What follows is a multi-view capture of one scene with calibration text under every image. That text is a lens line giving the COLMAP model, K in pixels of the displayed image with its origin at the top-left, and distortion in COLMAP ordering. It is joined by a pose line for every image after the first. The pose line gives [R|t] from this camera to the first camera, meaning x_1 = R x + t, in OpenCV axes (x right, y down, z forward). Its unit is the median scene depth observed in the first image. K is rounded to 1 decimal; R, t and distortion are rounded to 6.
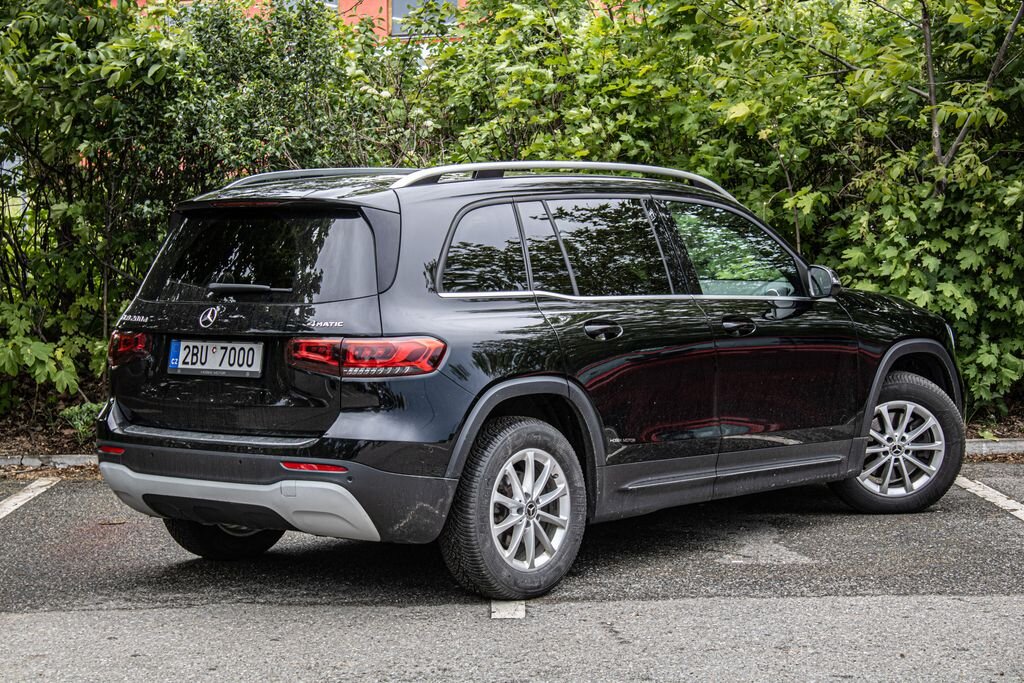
lens RADIAL K [[2305.2, 0, 527.0], [0, 2305.2, 355.5], [0, 0, 1]] dist [0.144790, 0.000000]
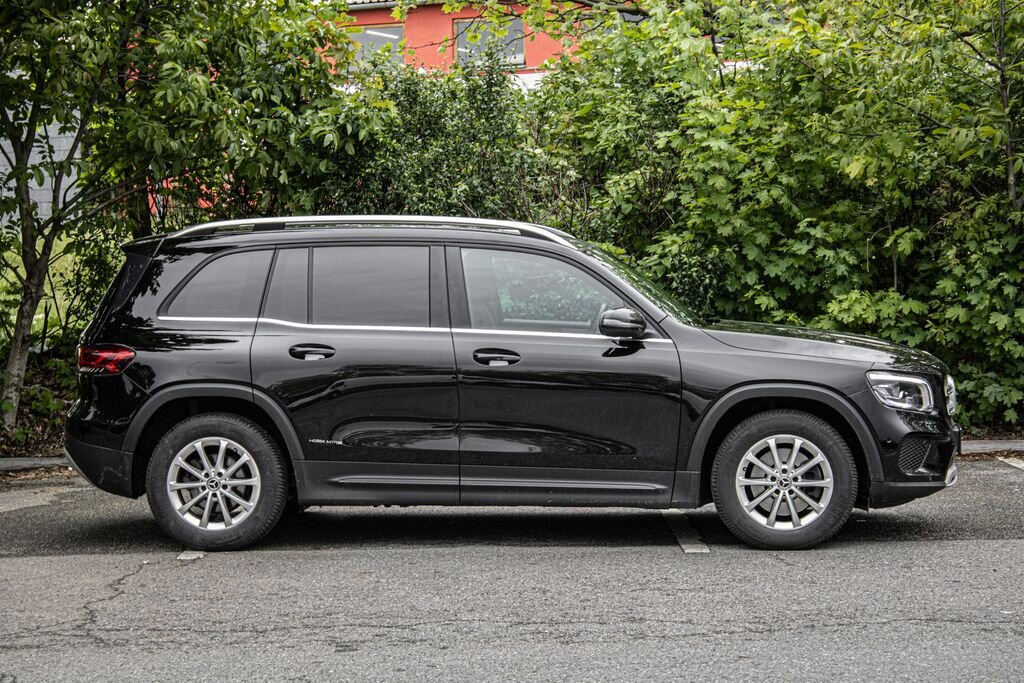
lens RADIAL K [[2530.9, 0, 508.4], [0, 2530.9, 338.1], [0, 0, 1]] dist [0.122832, 0.000000]
pose [[0.999851, -0.001682, -0.017169, -0.064037], [0.001284, 0.999731, -0.023153, 0.015615], [0.017203, 0.023128, 0.999584, -0.331478]]
